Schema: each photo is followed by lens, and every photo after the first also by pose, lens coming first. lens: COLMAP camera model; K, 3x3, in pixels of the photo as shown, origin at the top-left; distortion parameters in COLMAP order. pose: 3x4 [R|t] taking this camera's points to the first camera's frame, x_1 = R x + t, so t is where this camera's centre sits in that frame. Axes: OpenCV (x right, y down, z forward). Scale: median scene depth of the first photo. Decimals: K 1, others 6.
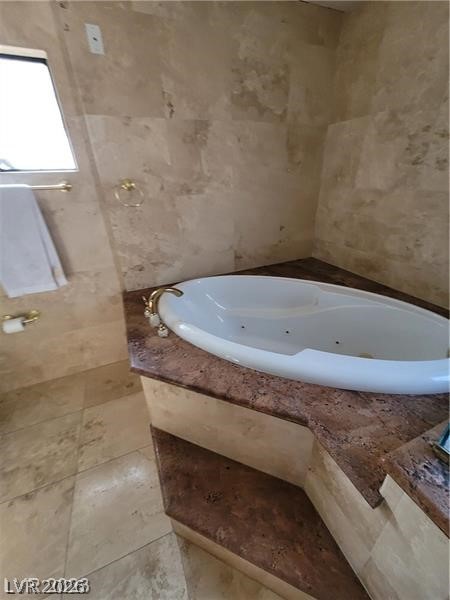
lens RADIAL K [[245.1, 0, 225.0], [0, 245.1, 300.9], [0, 0, 1]] dist [-0.002642, 0.000243]
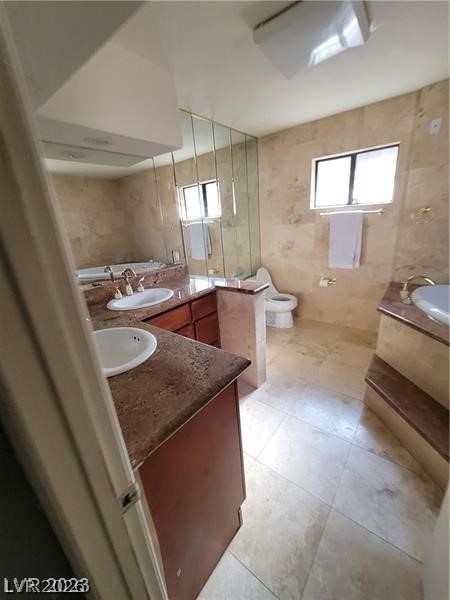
lens RADIAL K [[245.1, 0, 229.1], [0, 245.1, 300.6], [0, 0, 1]] dist [-0.002642, 0.000243]
pose [[0.498622, 0.276643, -0.821489, 0.423799], [-0.346453, 0.932320, 0.103678, 0.326919], [0.794573, 0.232911, 0.560720, -0.706910]]
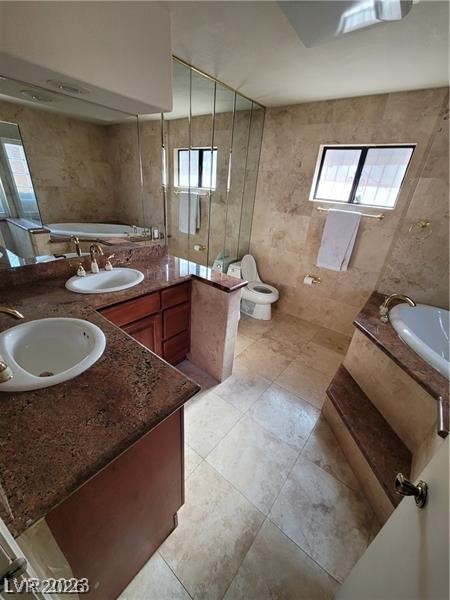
lens RADIAL K [[245.1, 0, 227.1], [0, 245.1, 301.1], [0, 0, 1]] dist [-0.002642, 0.000243]
pose [[0.481572, 0.444678, -0.755215, 0.349319], [-0.482892, 0.853744, 0.194771, 0.193422], [0.731371, 0.270891, 0.625871, -0.640941]]
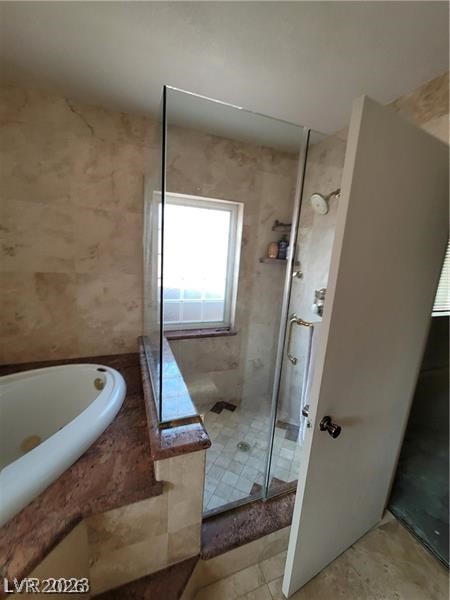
lens RADIAL K [[245.1, 0, 229.6], [0, 245.1, 298.4], [0, 0, 1]] dist [-0.002642, 0.000243]
pose [[-0.008725, -0.156003, 0.987718, -0.283862], [0.393262, 0.907627, 0.146827, -0.105328], [-0.919385, 0.389713, 0.053432, 0.057512]]
